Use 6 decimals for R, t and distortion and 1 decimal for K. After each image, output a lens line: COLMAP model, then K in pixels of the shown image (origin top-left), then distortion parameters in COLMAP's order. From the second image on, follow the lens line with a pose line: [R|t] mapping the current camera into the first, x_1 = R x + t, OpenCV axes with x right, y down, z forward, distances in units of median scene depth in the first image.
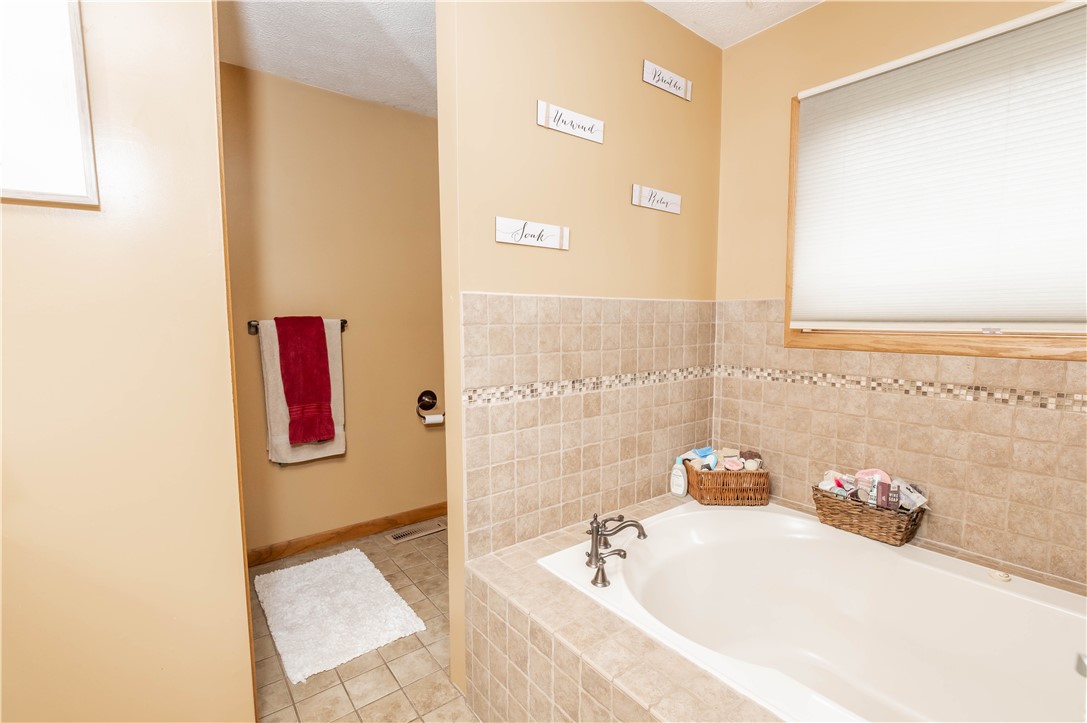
lens RADIAL K [[491.8, 0, 542.2], [0, 491.8, 359.0], [0, 0, 1]] dist [-0.006132, 0.000052]
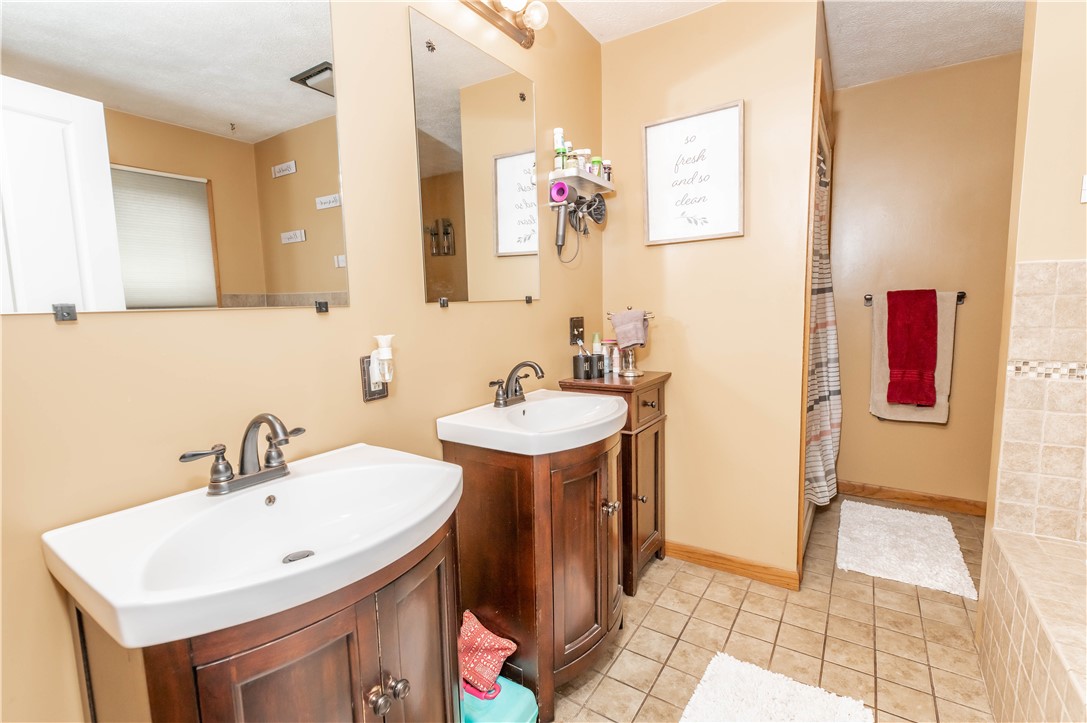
lens RADIAL K [[491.8, 0, 541.8], [0, 491.8, 359.5], [0, 0, 1]] dist [-0.006132, 0.000052]
pose [[0.330849, 0.103888, -0.937948, 0.394693], [-0.053507, 0.994388, 0.091266, 0.017777], [0.942166, 0.019991, 0.334551, -0.207585]]
